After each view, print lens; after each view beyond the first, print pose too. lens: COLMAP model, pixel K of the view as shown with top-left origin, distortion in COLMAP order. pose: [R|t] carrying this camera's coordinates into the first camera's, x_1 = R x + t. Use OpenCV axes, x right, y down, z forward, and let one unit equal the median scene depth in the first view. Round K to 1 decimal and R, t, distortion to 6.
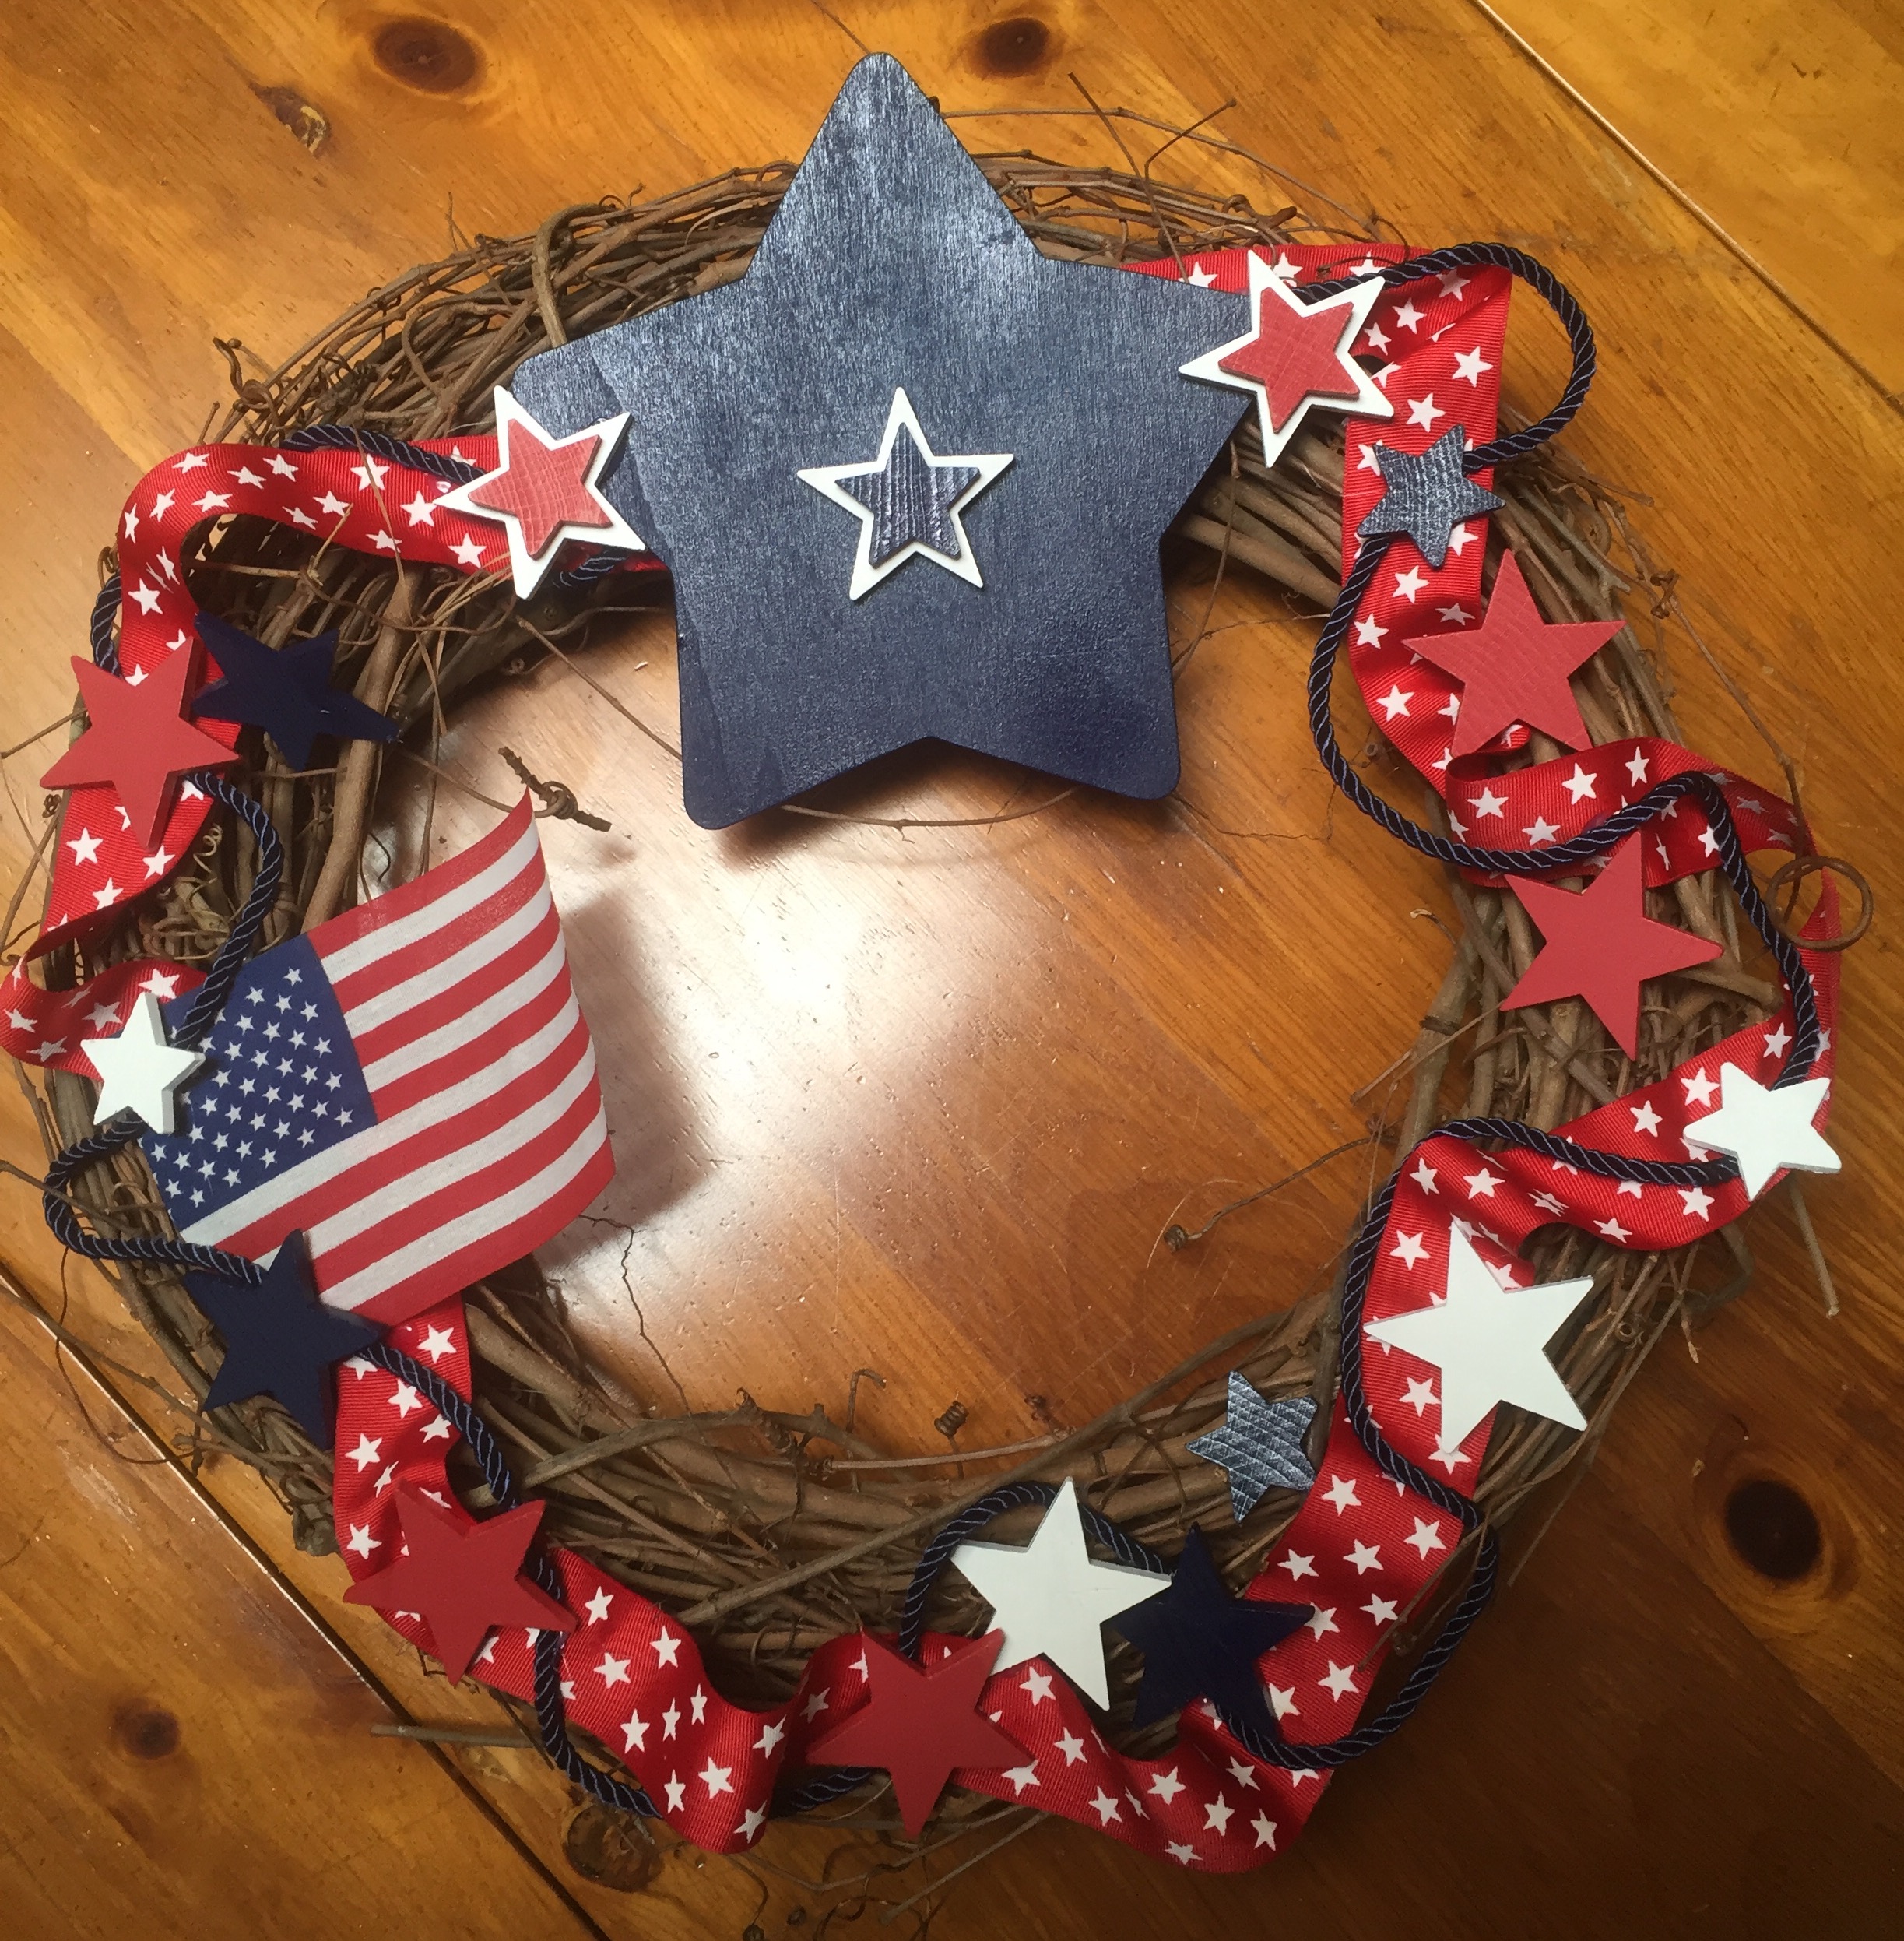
lens RADIAL K [[2211.0, 0, 952.0], [0, 2211.0, 970.5], [0, 0, 1]] dist [0.077936, 0.000152]
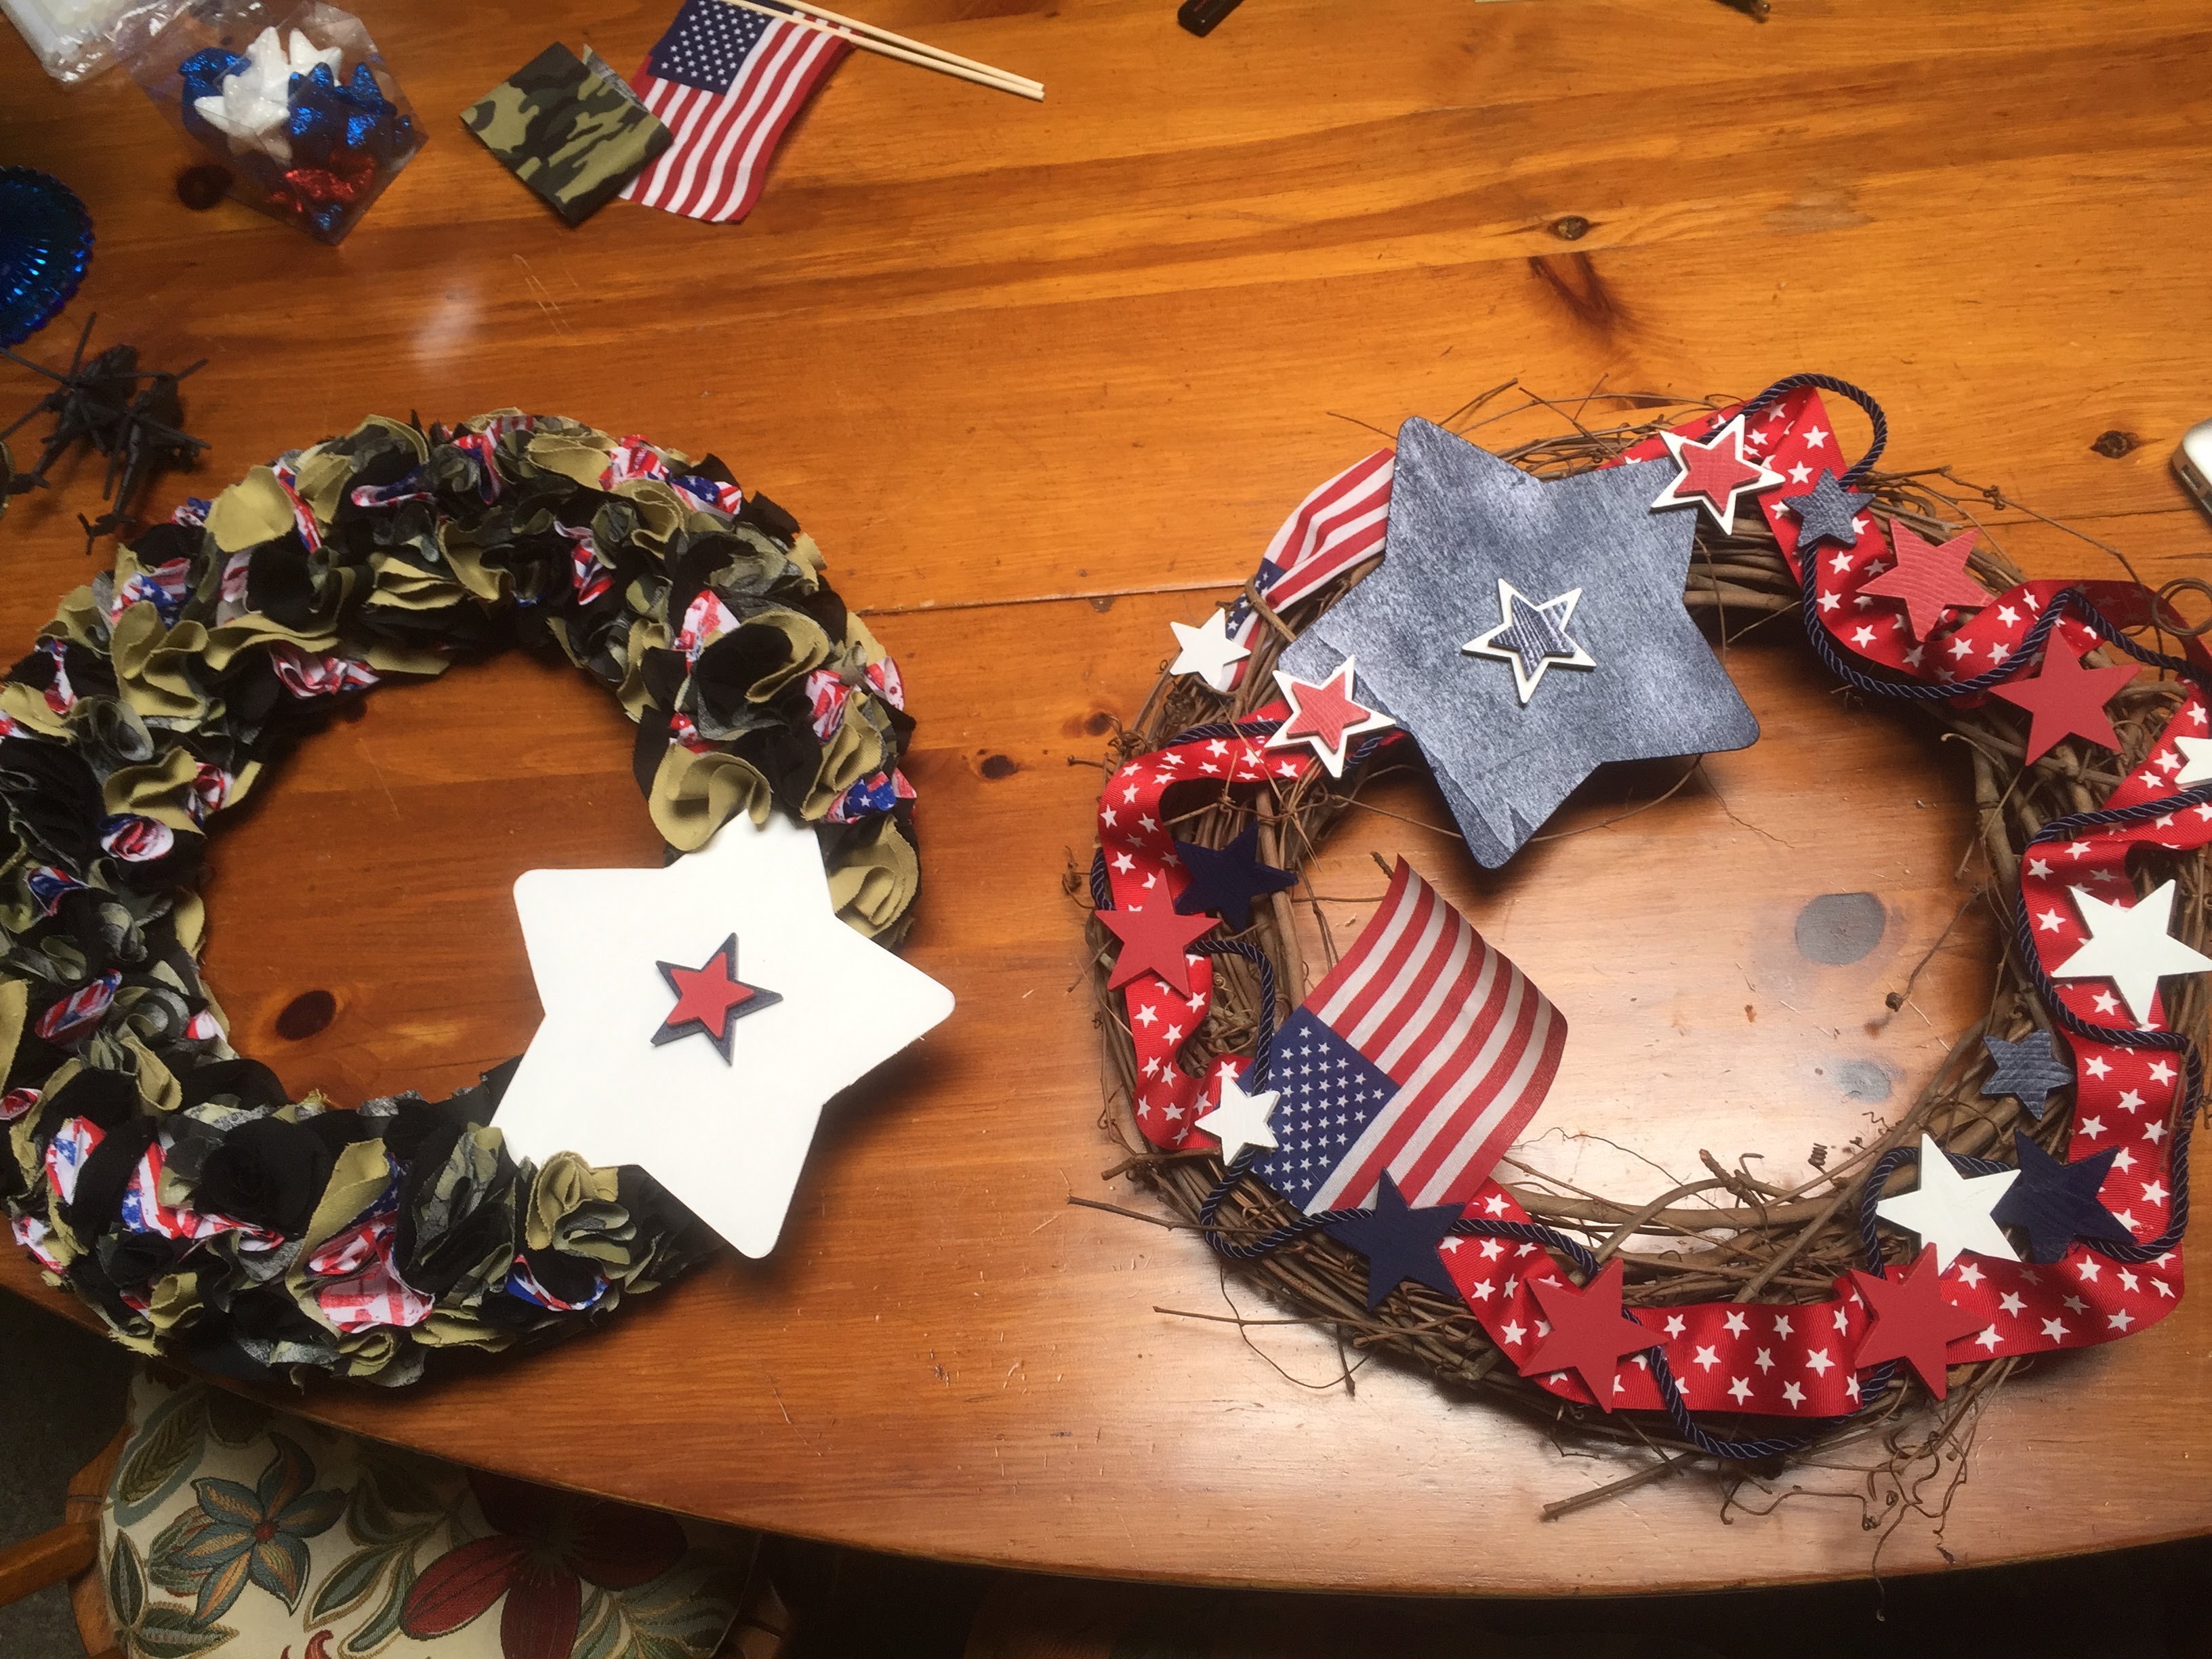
lens RADIAL K [[1965.4, 0, 1106.0], [0, 1965.4, 829.5], [0, 0, 1]] dist [0.046589, -0.075613]
pose [[0.928237, -0.371309, 0.022473, -0.407667], [0.359981, 0.881408, -0.305833, 0.253012], [0.093751, 0.291975, 0.951820, -0.382304]]
